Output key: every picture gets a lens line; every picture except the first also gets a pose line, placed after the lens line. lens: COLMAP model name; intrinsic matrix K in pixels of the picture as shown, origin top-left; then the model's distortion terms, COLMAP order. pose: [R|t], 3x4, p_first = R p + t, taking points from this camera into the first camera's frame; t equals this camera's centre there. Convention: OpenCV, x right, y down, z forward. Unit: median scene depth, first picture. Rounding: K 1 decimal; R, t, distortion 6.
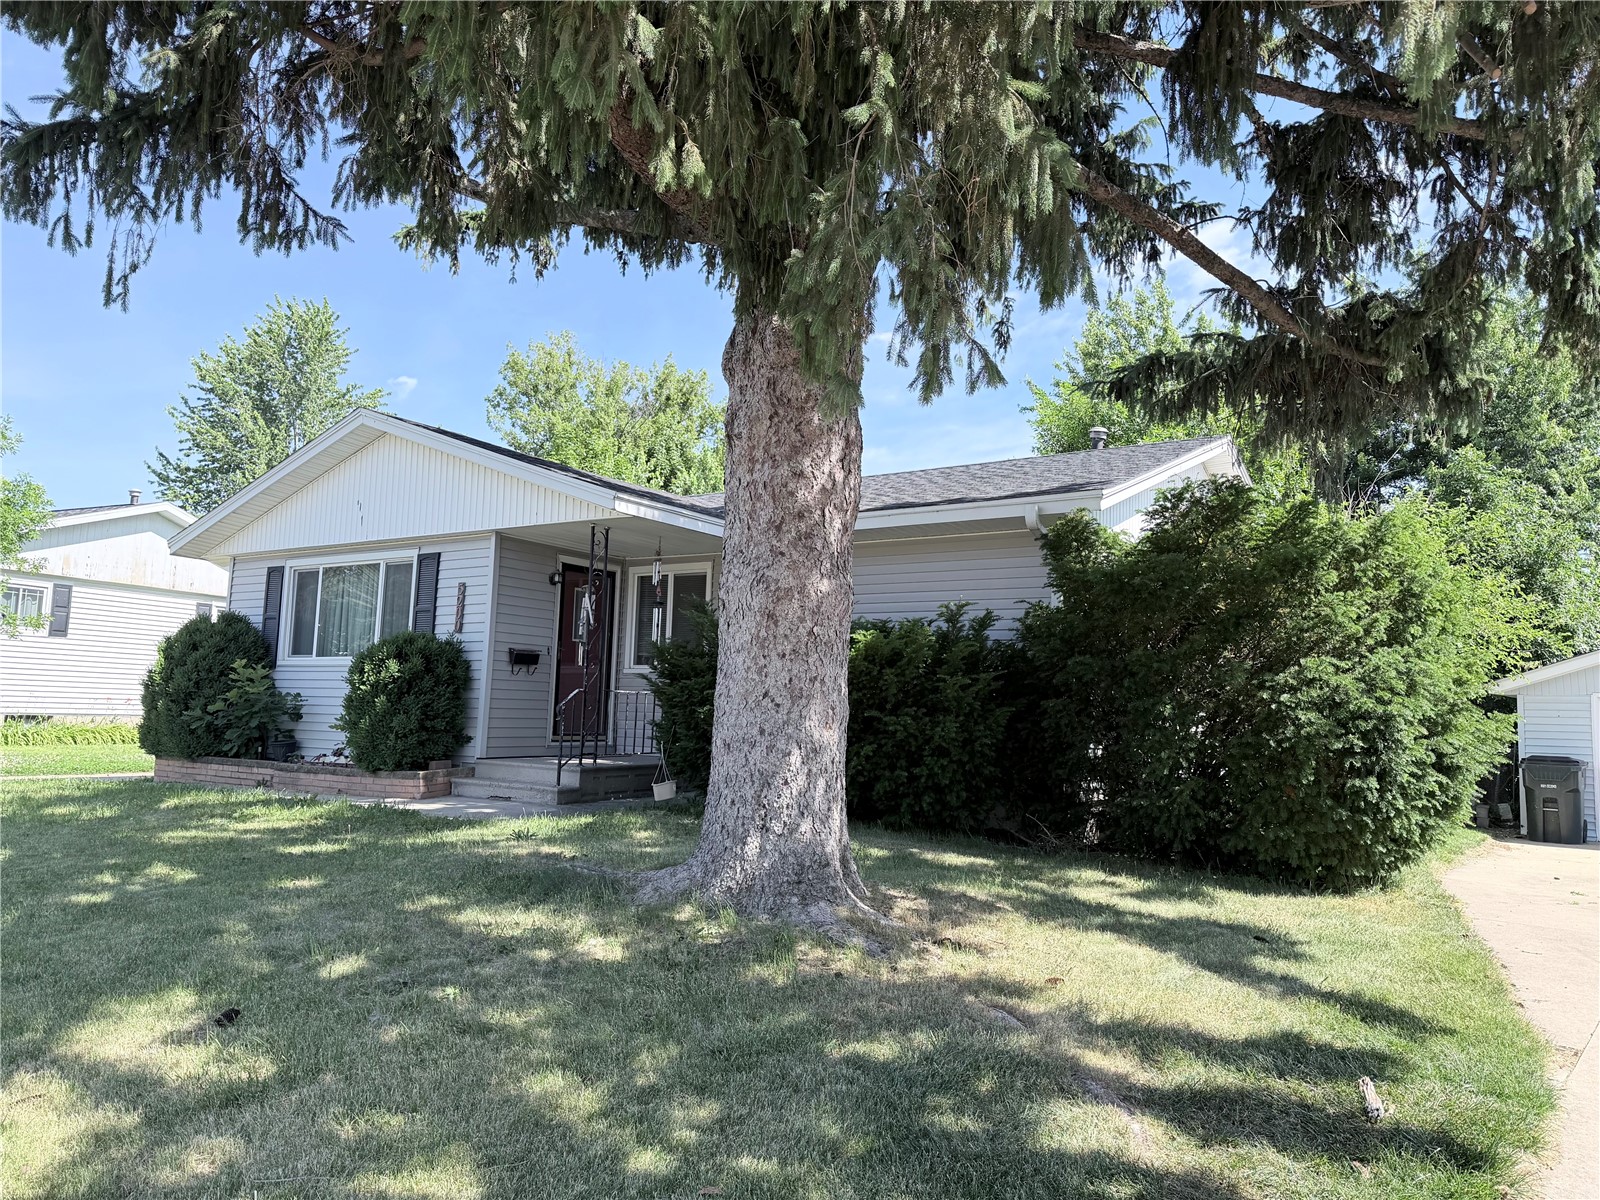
lens RADIAL K [[1117.7, 0, 800.0], [0, 1117.7, 600.0], [0, 0, 1]] dist [0.102856, -0.185742]
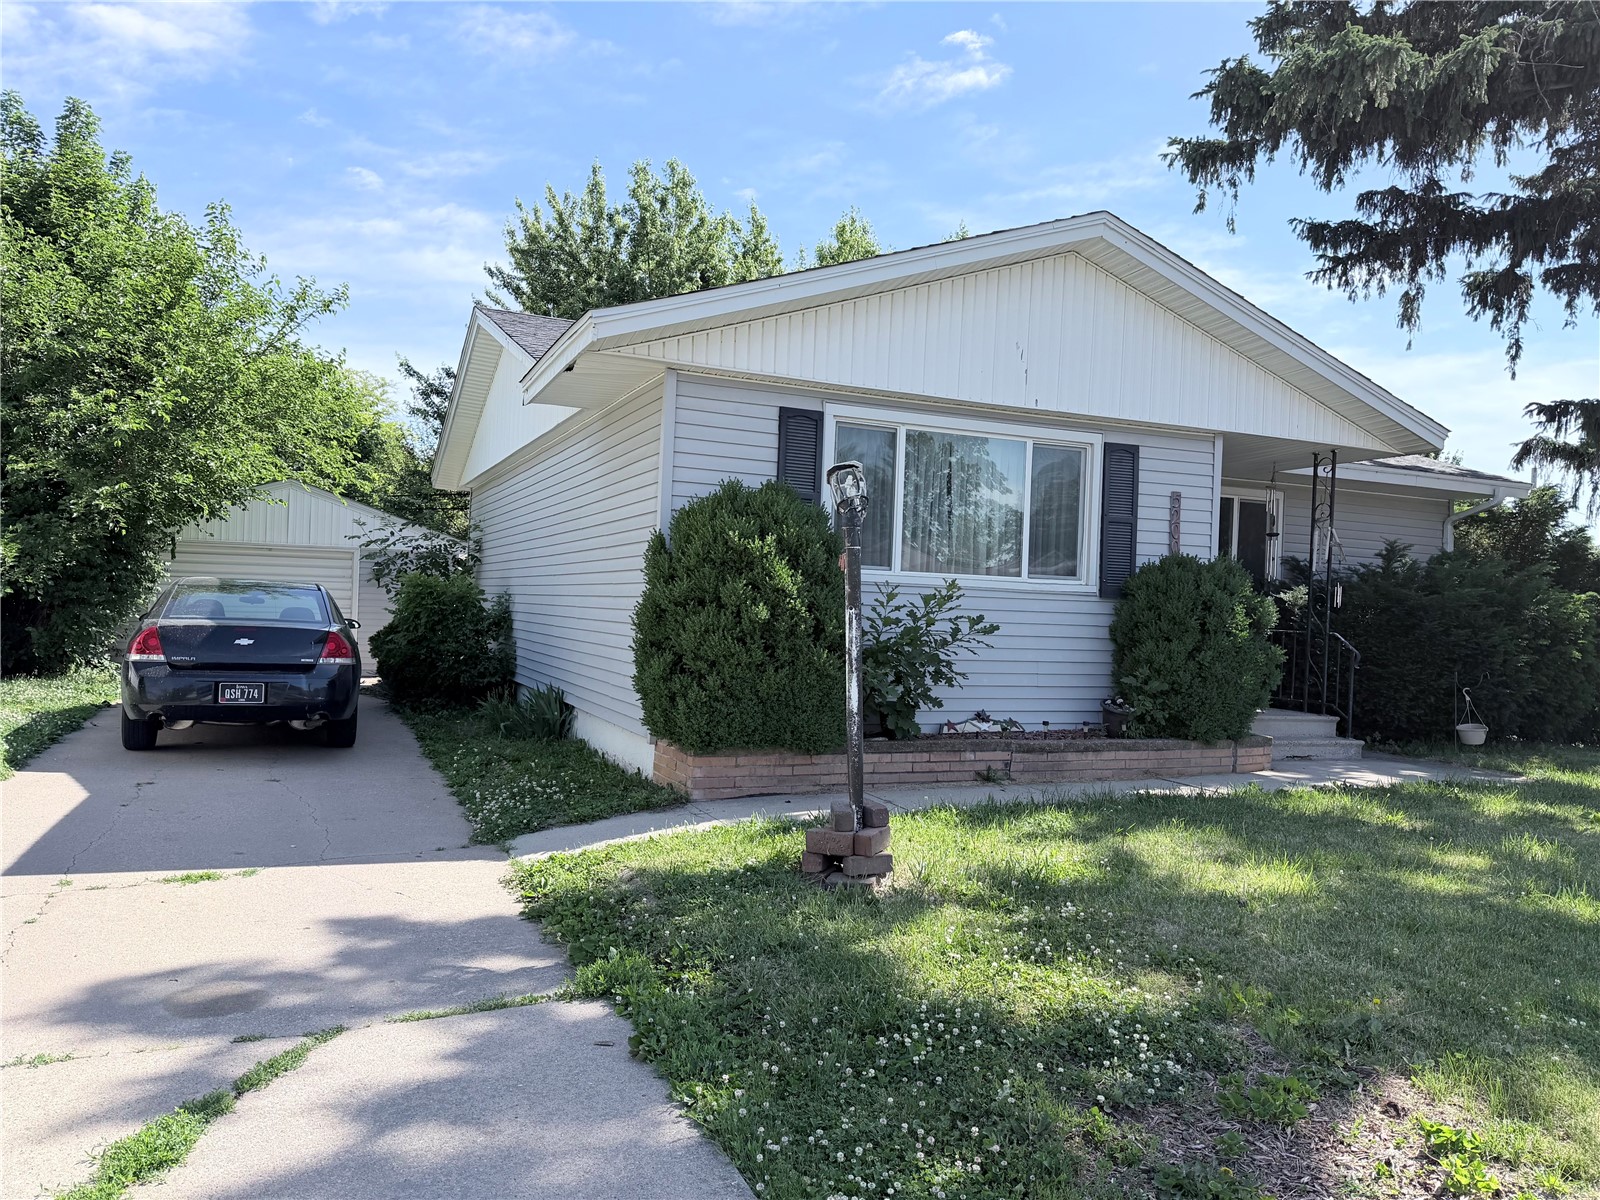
lens RADIAL K [[1117.7, 0, 800.0], [0, 1117.7, 600.0], [0, 0, 1]] dist [0.102856, -0.185742]
pose [[0.544546, -0.001480, 0.838730, -1.040997], [-0.108345, 0.991496, 0.072093, 0.028933], [-0.831704, -0.130130, 0.539754, 0.742800]]
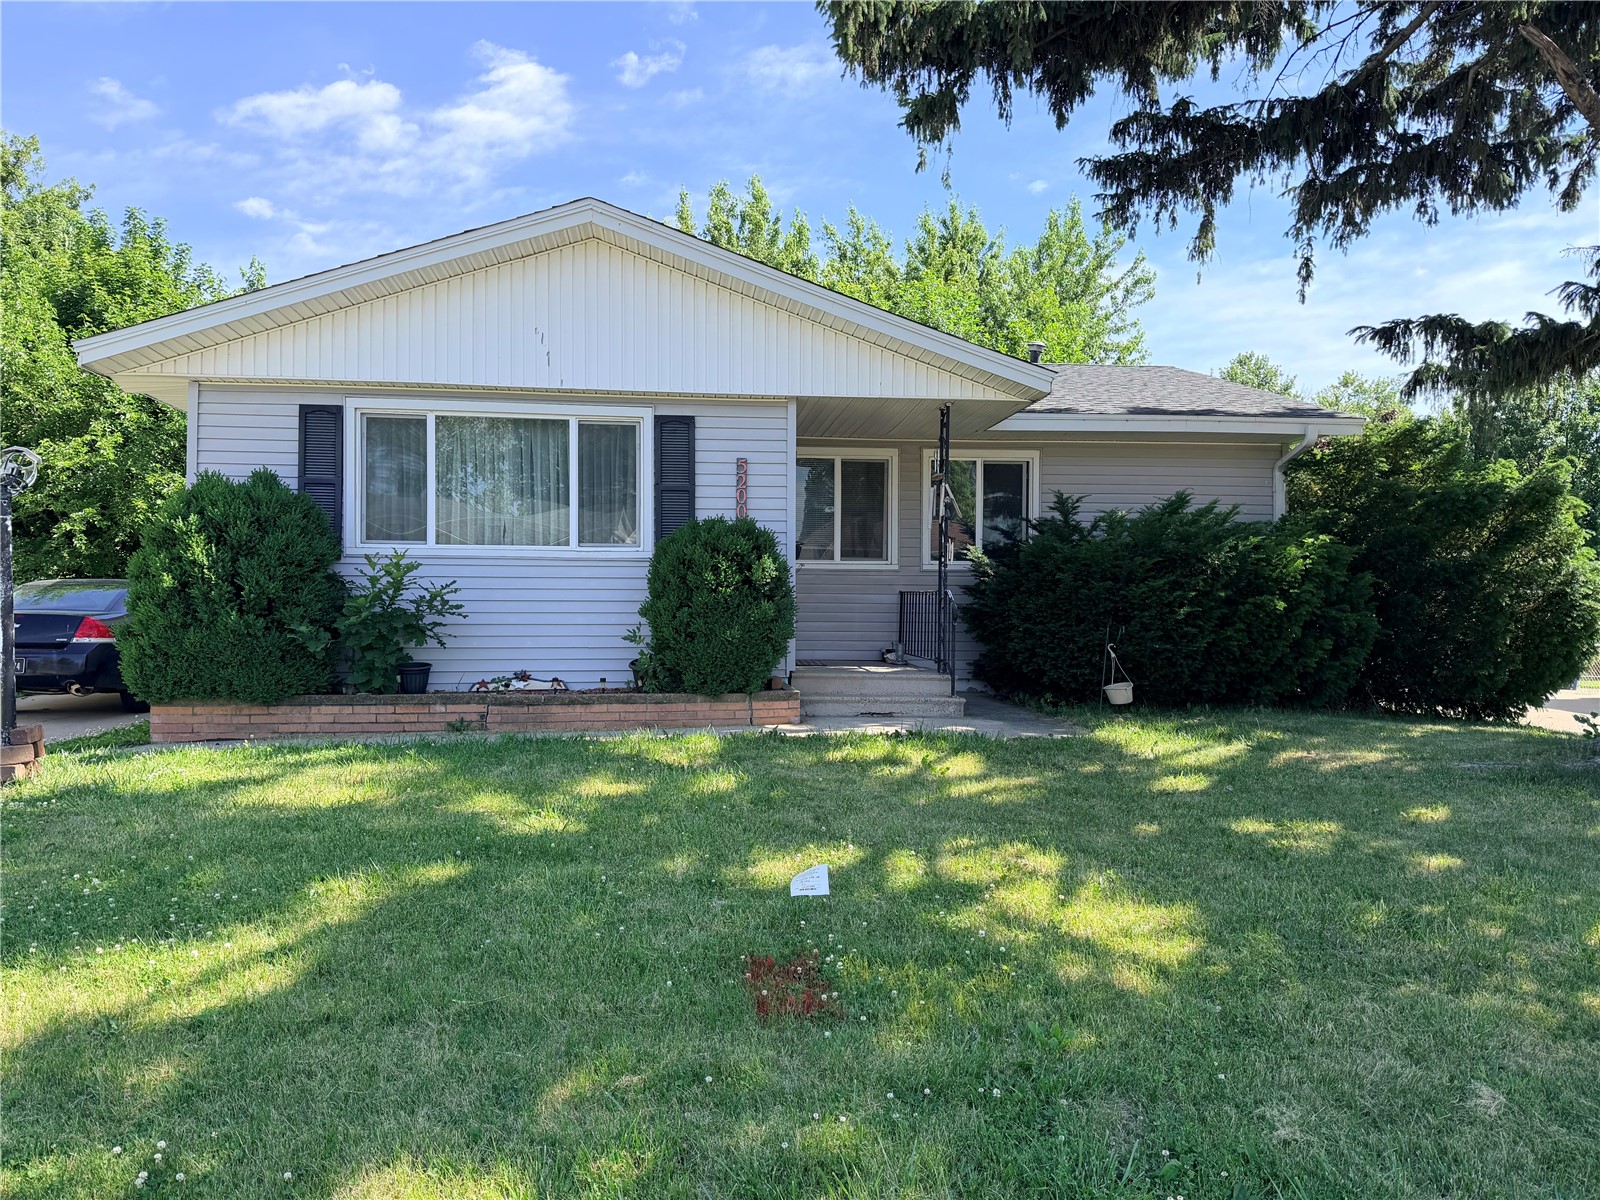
lens RADIAL K [[1127.7, 0, 800.0], [0, 1127.7, 600.0], [0, 0, 1]] dist [0.185579, -0.417820]
pose [[0.757889, -0.022186, 0.652006, -0.758780], [-0.050591, 0.994413, 0.092644, 0.007832], [-0.650419, -0.103199, 0.752533, 0.331280]]
